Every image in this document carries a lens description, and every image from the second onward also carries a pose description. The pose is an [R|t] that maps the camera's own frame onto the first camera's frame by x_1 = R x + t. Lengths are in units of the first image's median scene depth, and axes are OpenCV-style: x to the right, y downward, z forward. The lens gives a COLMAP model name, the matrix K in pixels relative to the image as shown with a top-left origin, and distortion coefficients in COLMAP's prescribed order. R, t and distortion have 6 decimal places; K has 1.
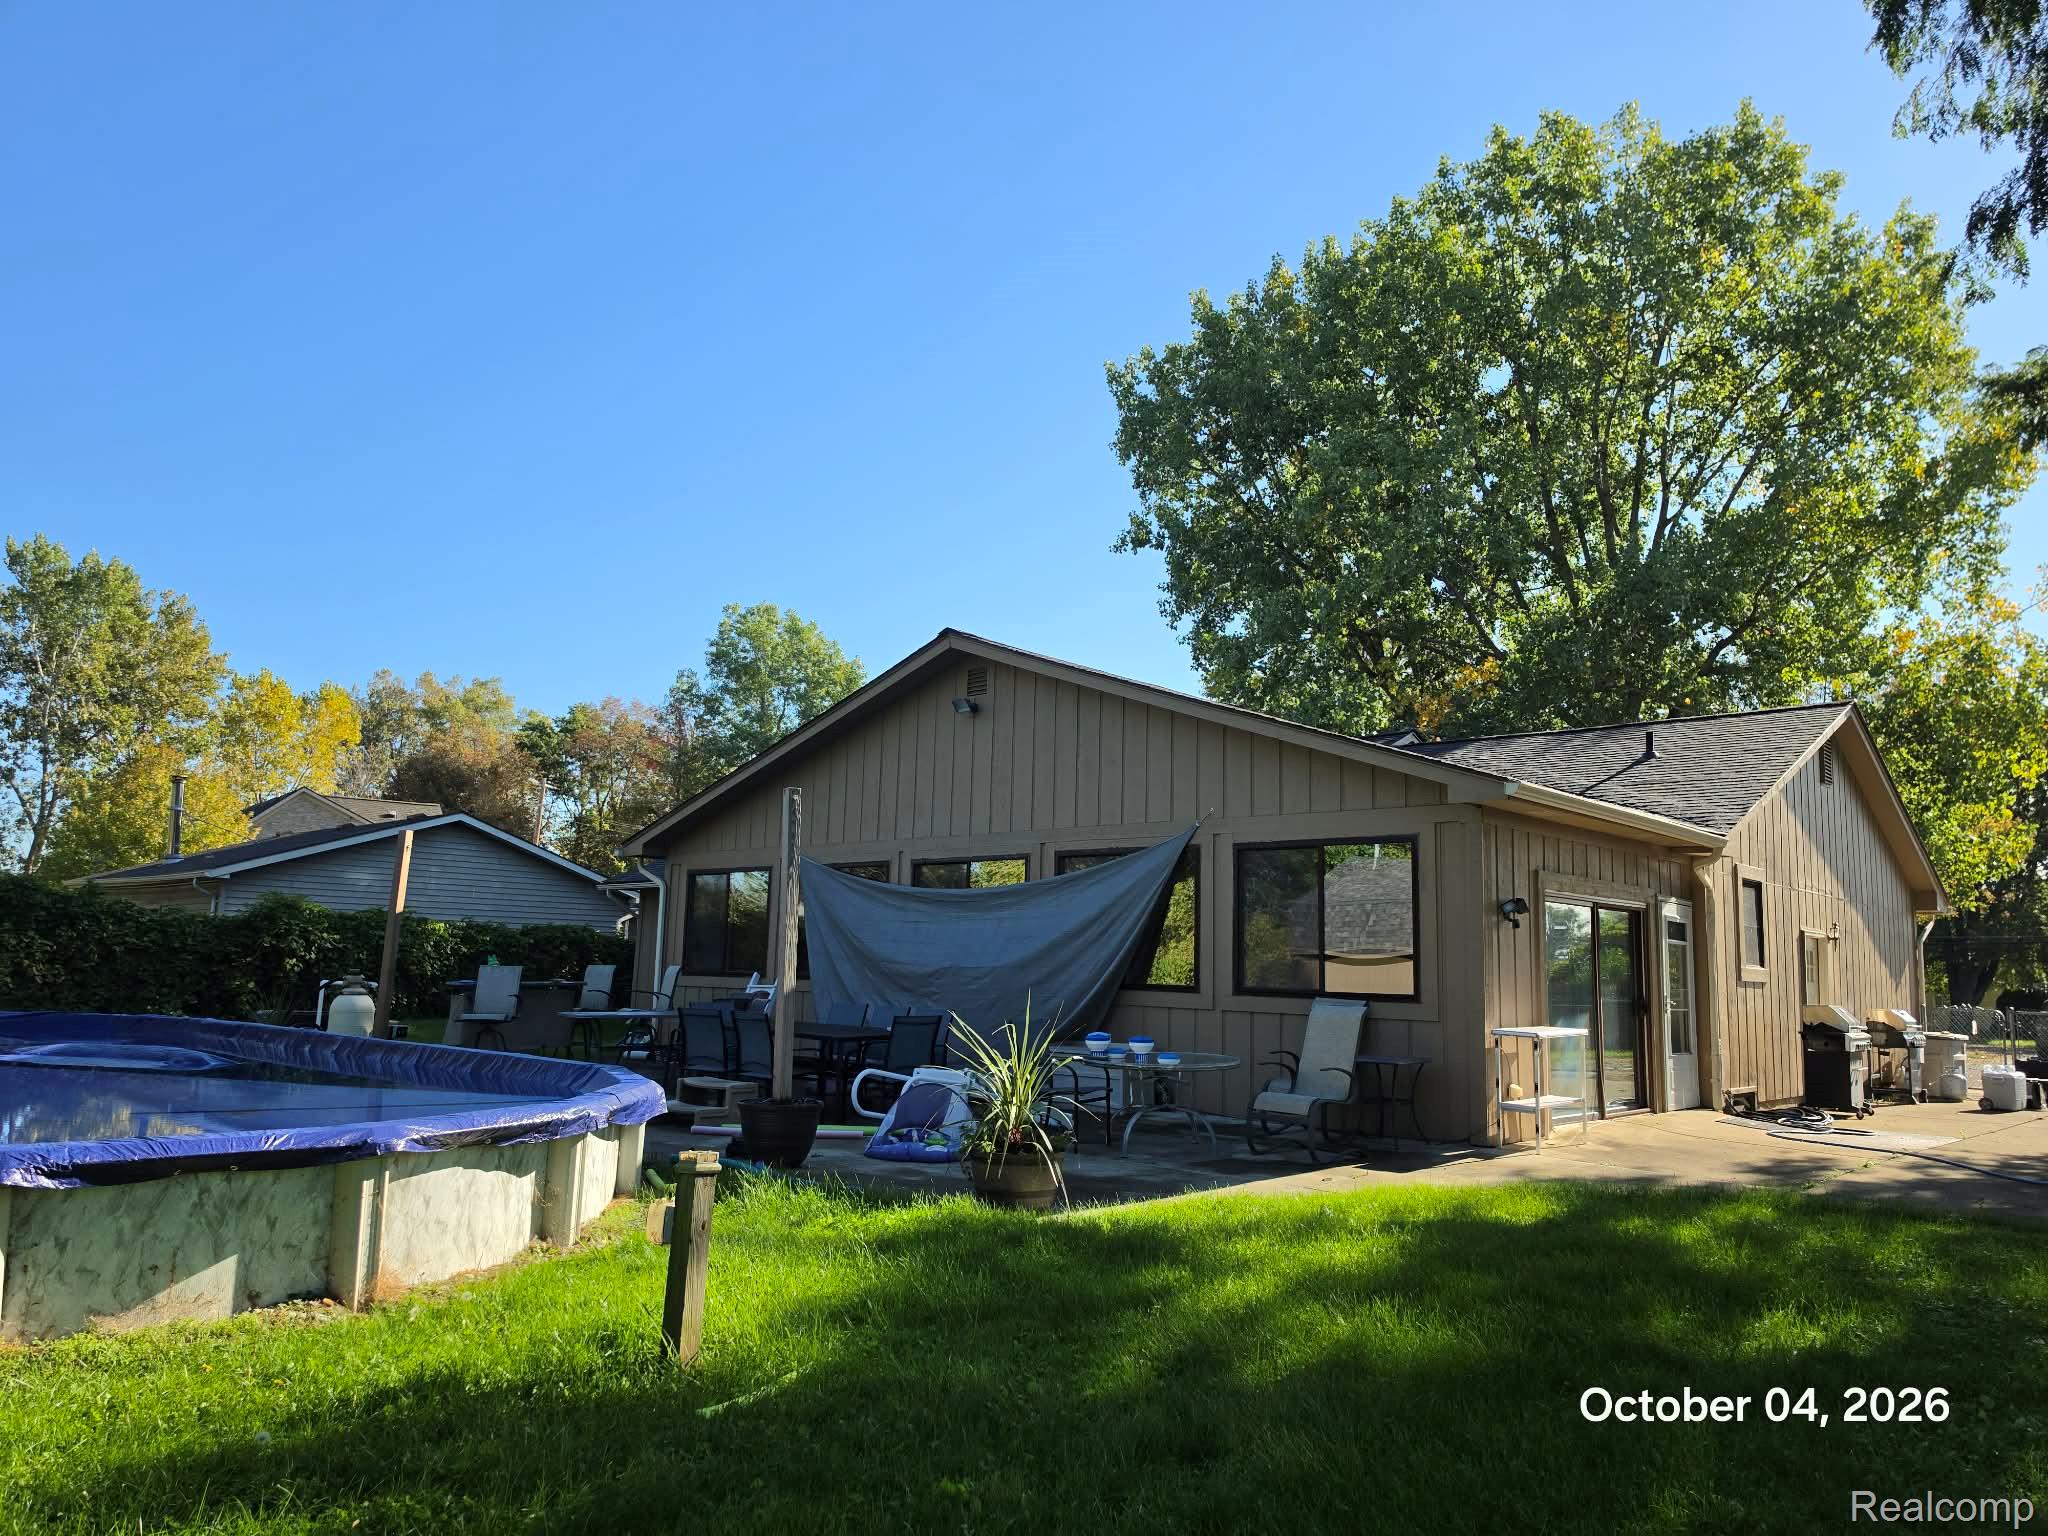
lens RADIAL K [[1394.3, 0, 1024.0], [0, 1394.3, 768.0], [0, 0, 1]] dist [0.093636, -0.151124]
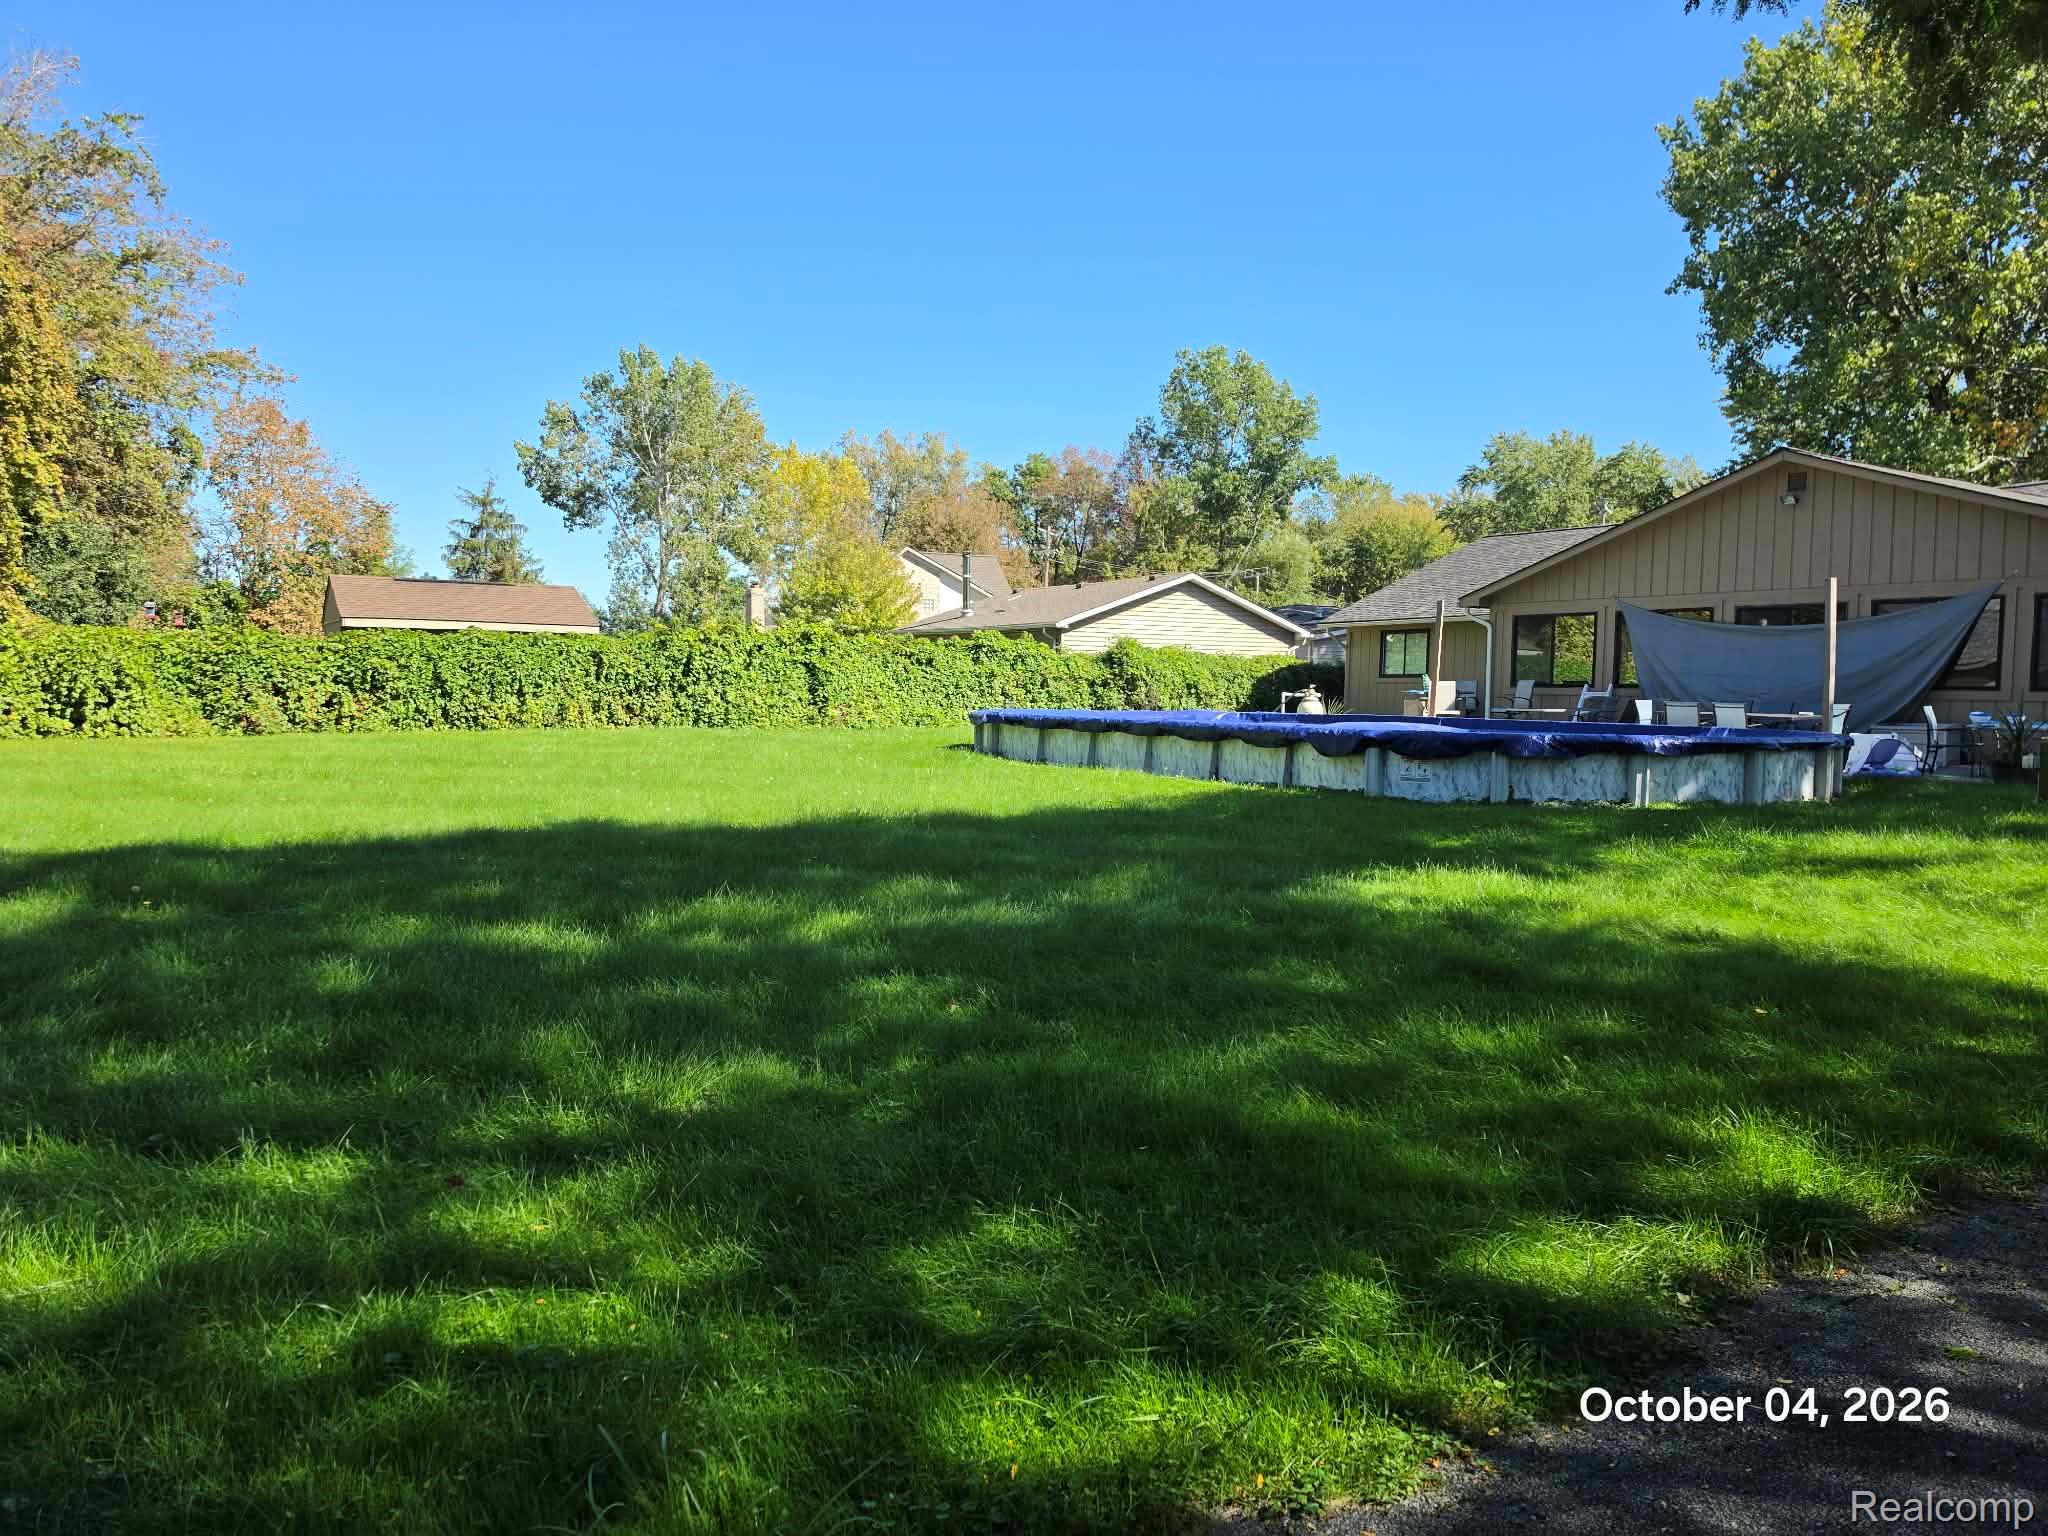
lens RADIAL K [[1394.3, 0, 1024.0], [0, 1394.3, 768.0], [0, 0, 1]] dist [0.093636, -0.151124]
pose [[0.974157, -0.015909, -0.225310, -0.212572], [0.060729, 0.979233, 0.193428, -0.044808], [0.217554, -0.202112, 0.954893, -0.272281]]
